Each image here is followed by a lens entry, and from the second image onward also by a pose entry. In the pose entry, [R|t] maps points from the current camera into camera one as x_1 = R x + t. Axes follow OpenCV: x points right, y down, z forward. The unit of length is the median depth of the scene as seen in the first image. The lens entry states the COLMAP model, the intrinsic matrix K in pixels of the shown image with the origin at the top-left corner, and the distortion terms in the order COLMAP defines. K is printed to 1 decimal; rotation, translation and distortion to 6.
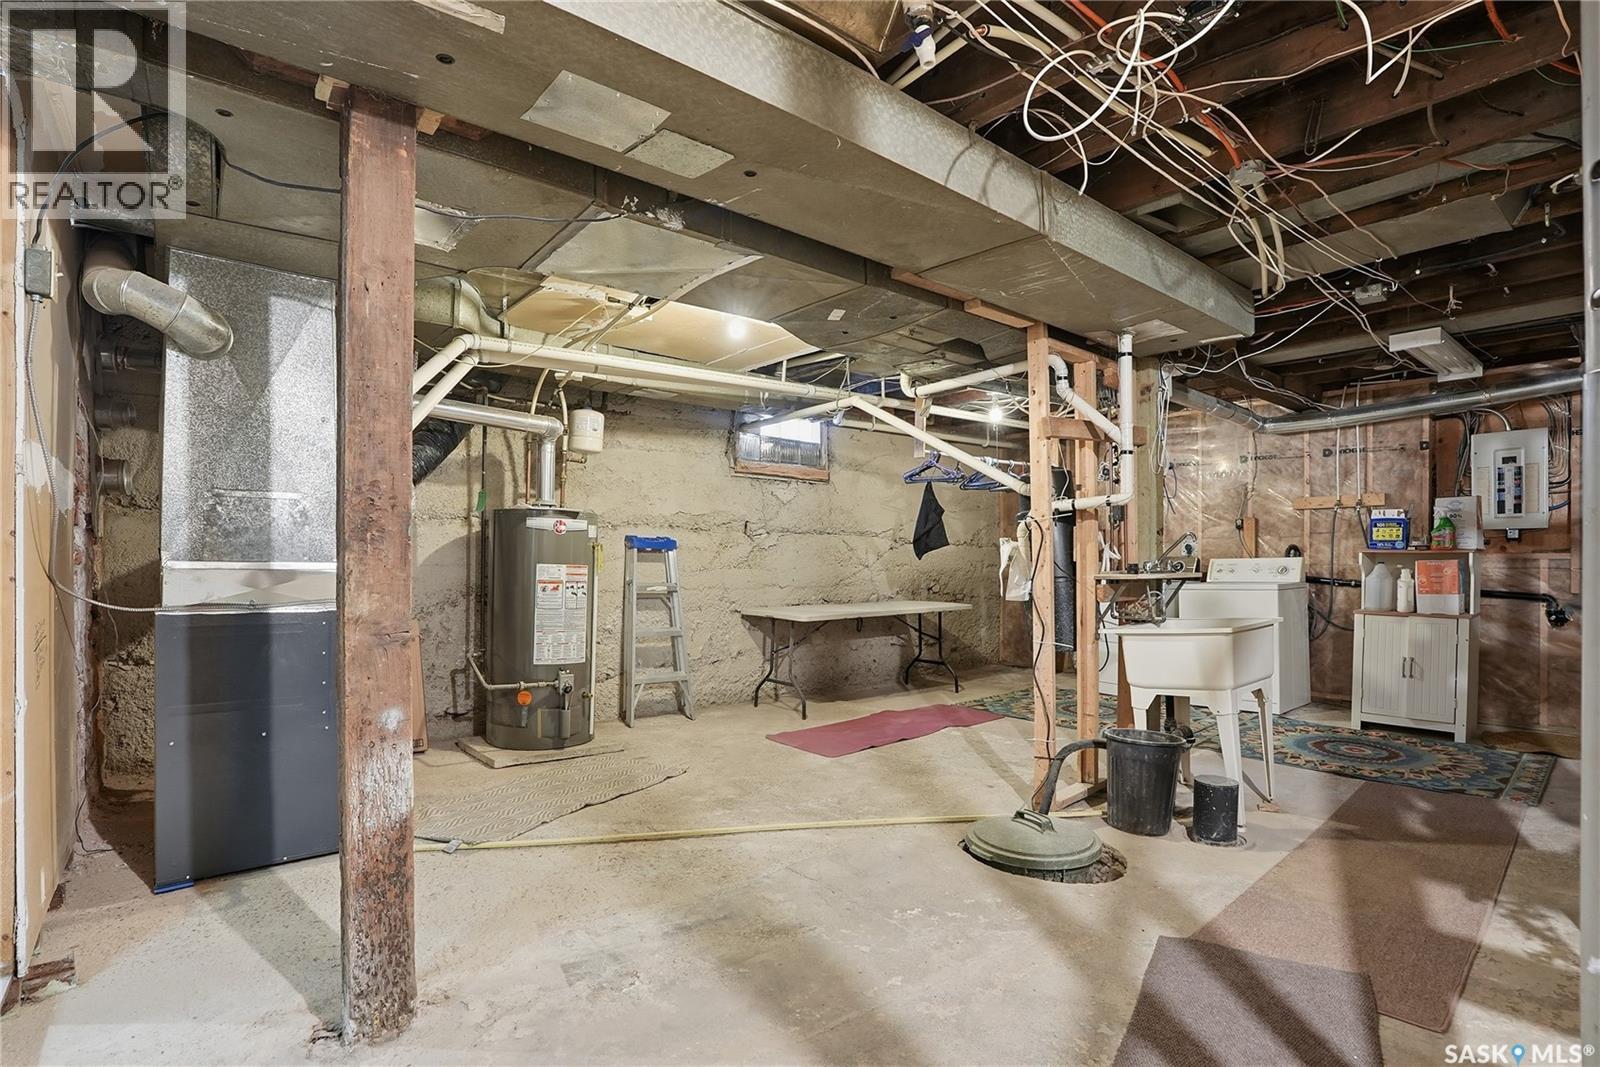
lens RADIAL K [[777.7, 0, 806.5], [0, 777.7, 529.7], [0, 0, 1]] dist [-0.015515, 0.000775]
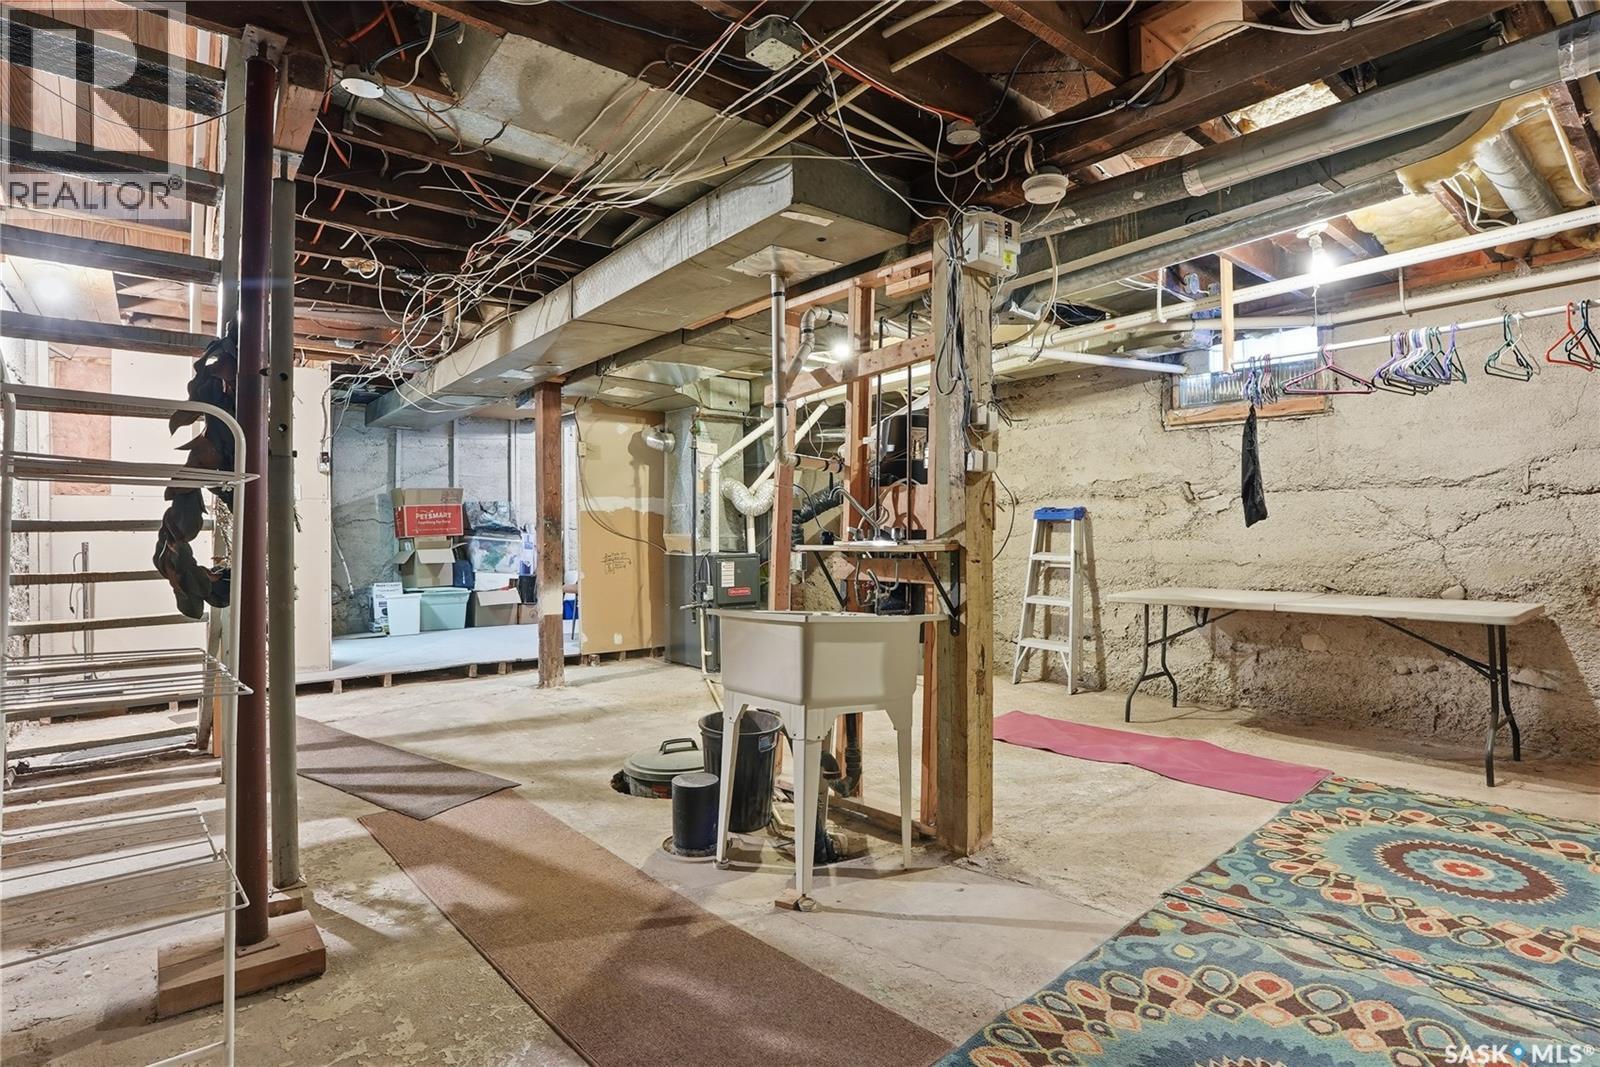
lens RADIAL K [[777.7, 0, 806.5], [0, 777.7, 529.7], [0, 0, 1]] dist [-0.015515, 0.000775]
pose [[-0.009172, -0.000534, -0.999958, 1.233292], [0.053271, 0.998580, -0.001022, 0.030797], [0.998538, -0.053278, -0.009131, 0.991339]]
